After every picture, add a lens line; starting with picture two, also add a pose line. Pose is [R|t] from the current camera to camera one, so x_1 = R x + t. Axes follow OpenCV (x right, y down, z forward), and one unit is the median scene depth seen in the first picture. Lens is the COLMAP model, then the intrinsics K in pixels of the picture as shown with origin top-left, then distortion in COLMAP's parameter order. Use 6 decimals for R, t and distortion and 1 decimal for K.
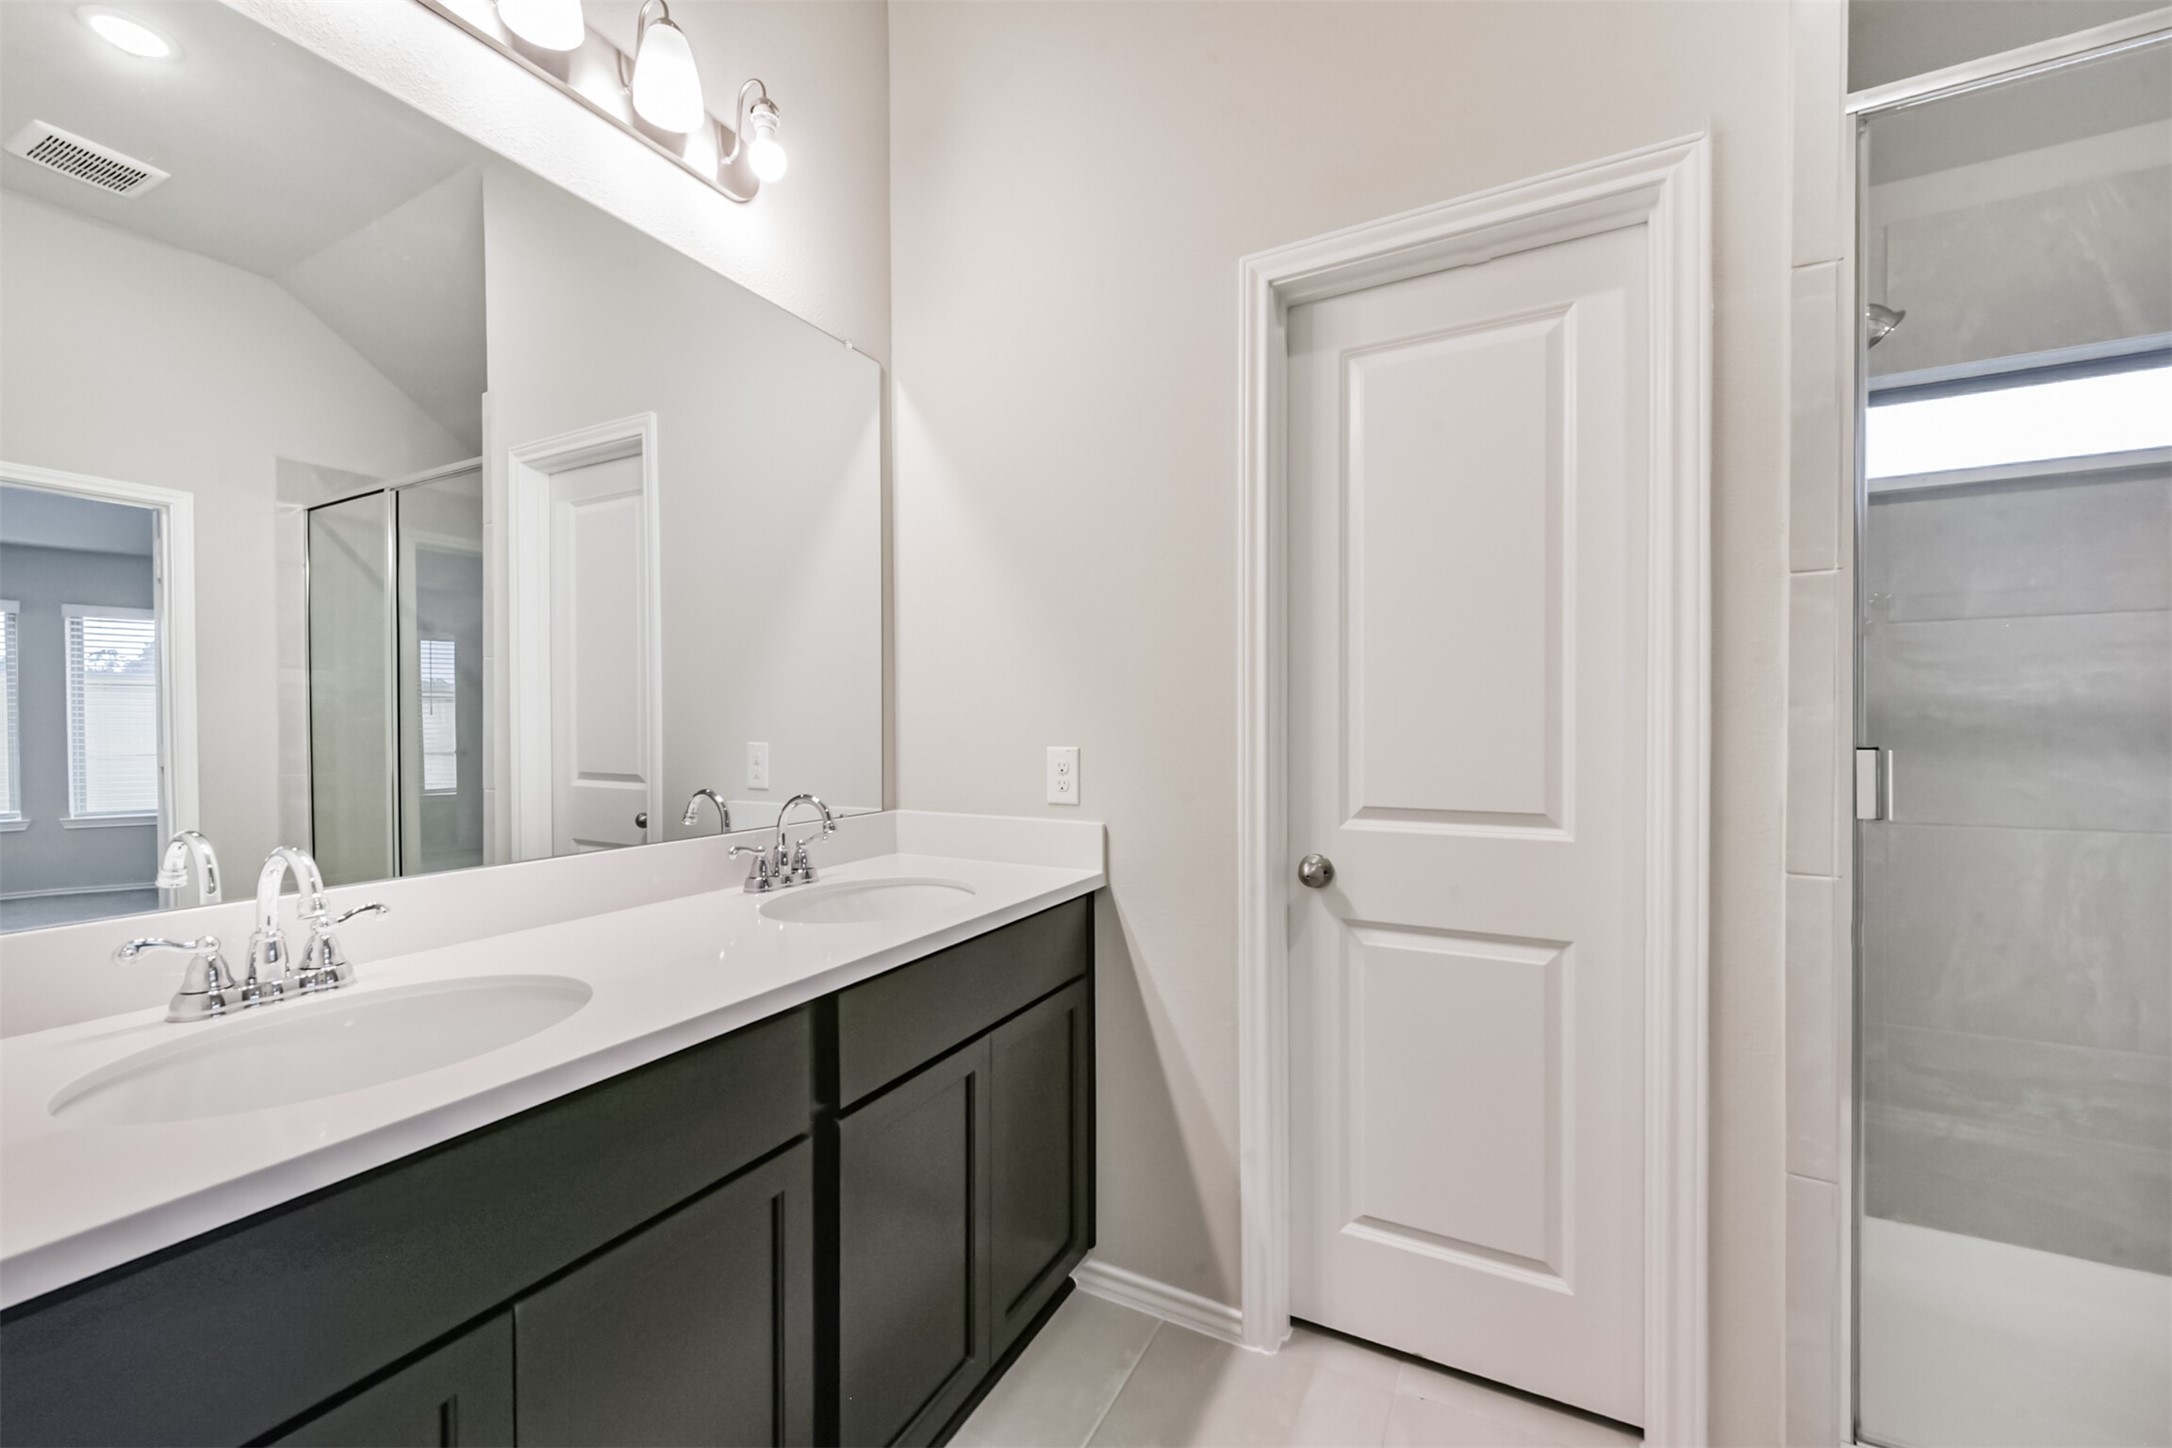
lens RADIAL K [[850.0, 0, 1092.0], [0, 850.0, 732.4], [0, 0, 1]] dist [-0.001576, -0.000638]
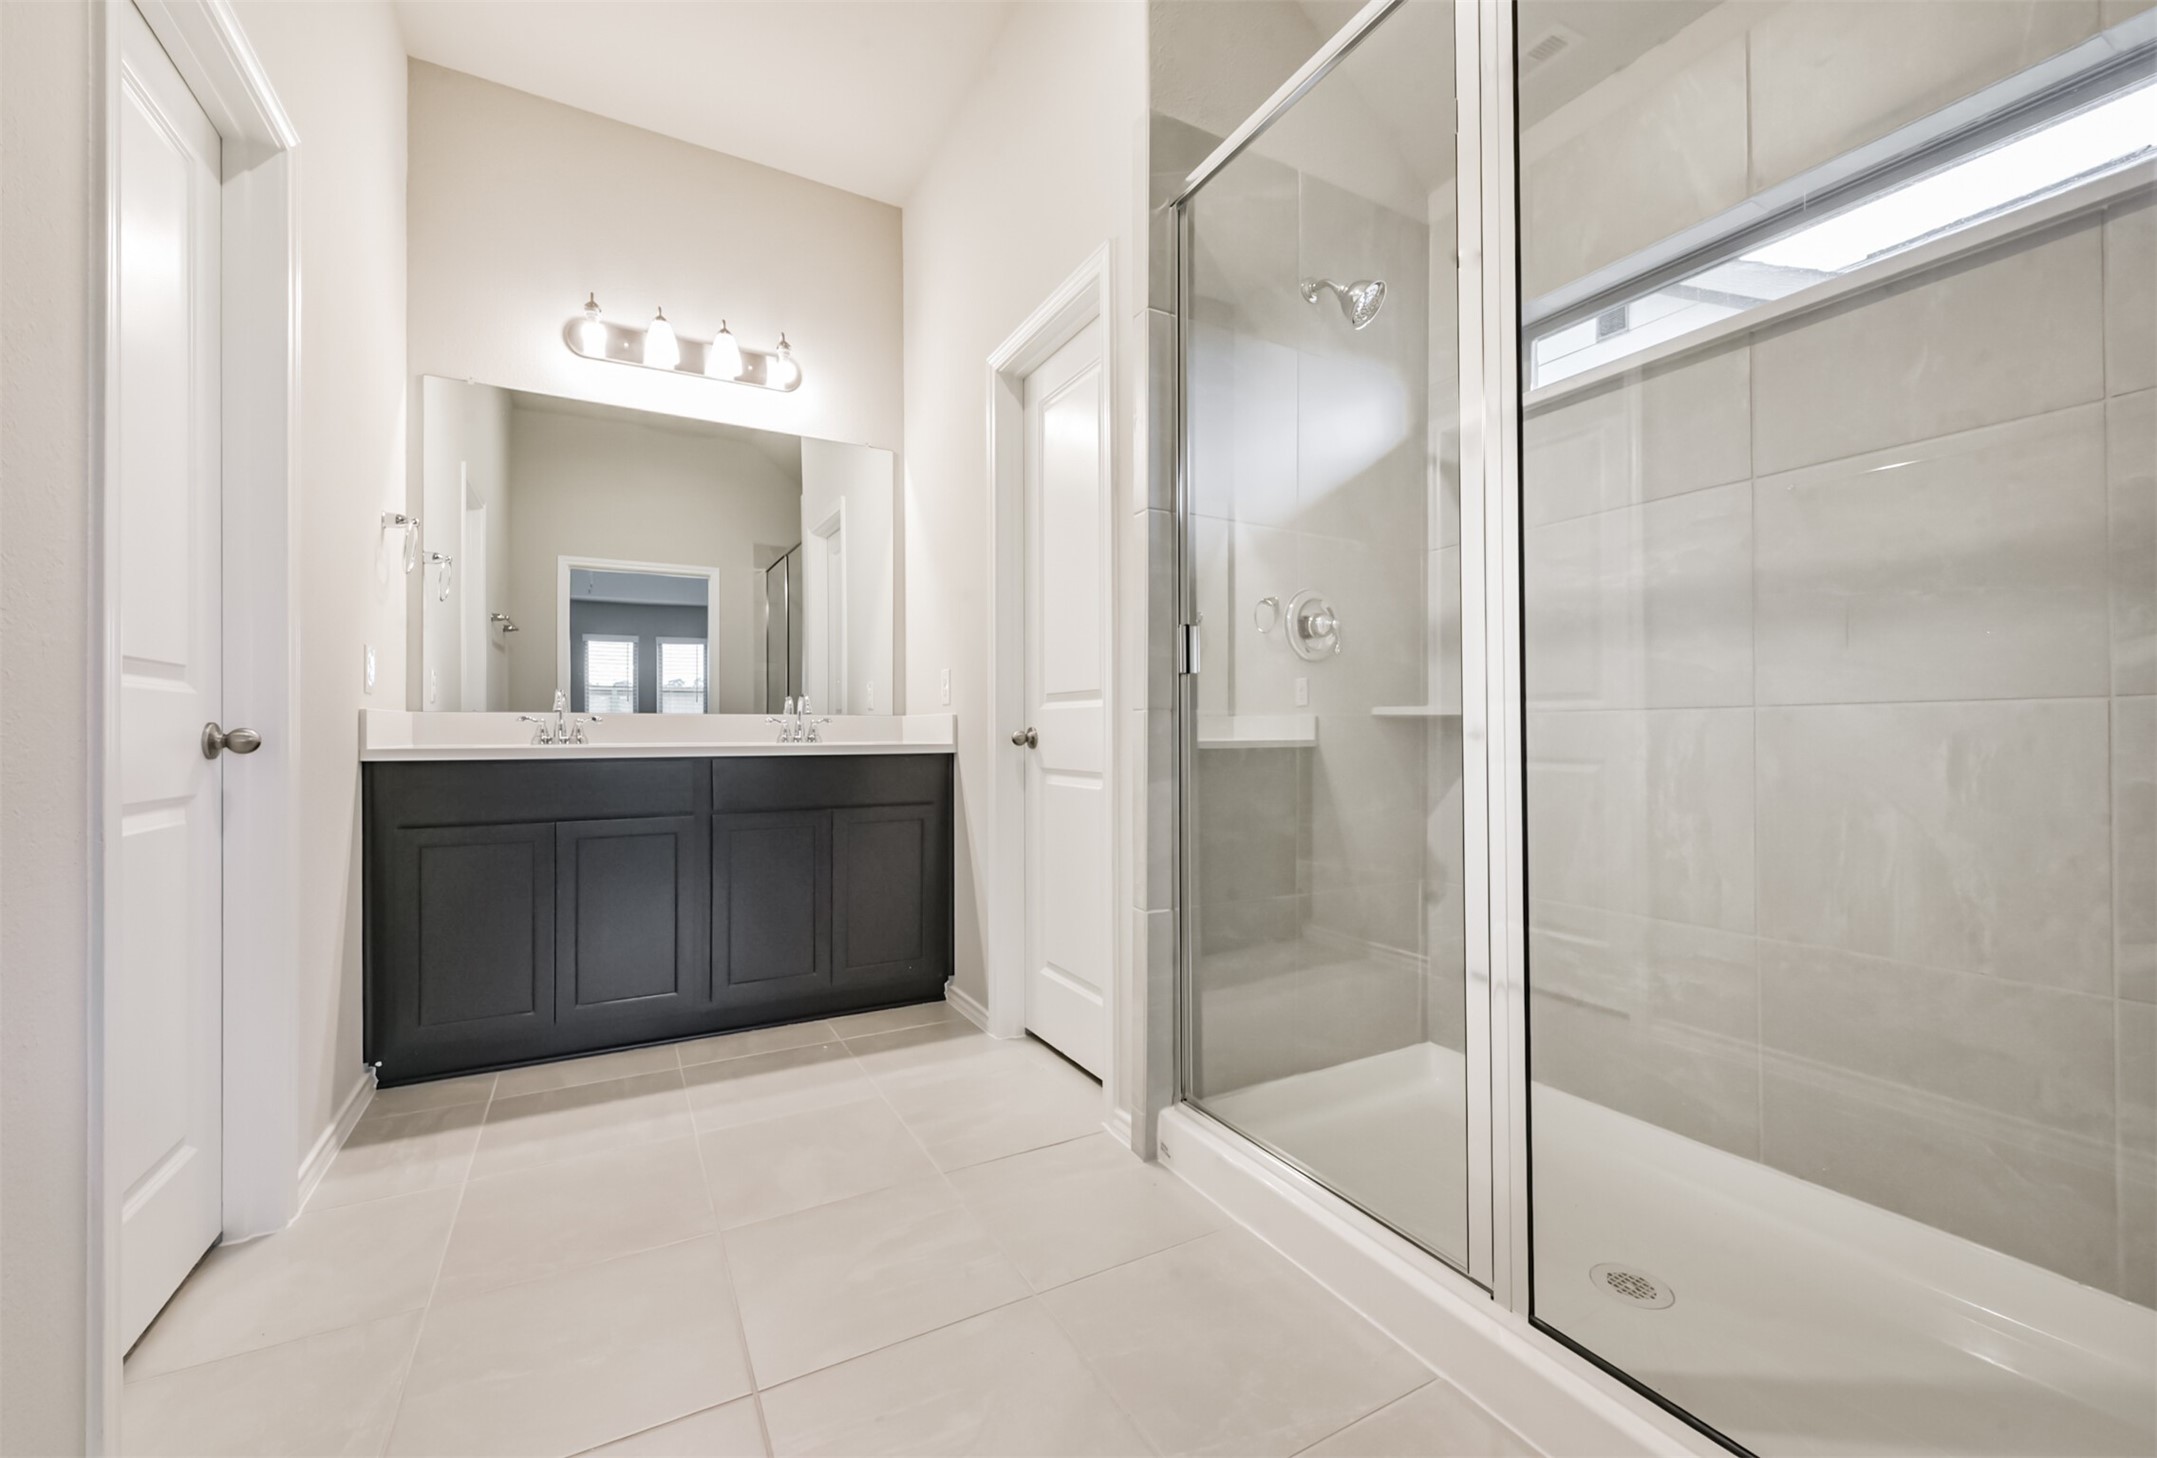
lens RADIAL K [[867.5, 0, 1078.5], [0, 867.5, 729.0], [0, 0, 1]] dist [-0.000398, -0.000029]
pose [[0.834861, -0.001539, -0.550459, 1.153334], [-0.007138, 0.999882, -0.013621, 0.160764], [0.550415, 0.015300, 0.834751, -0.264453]]
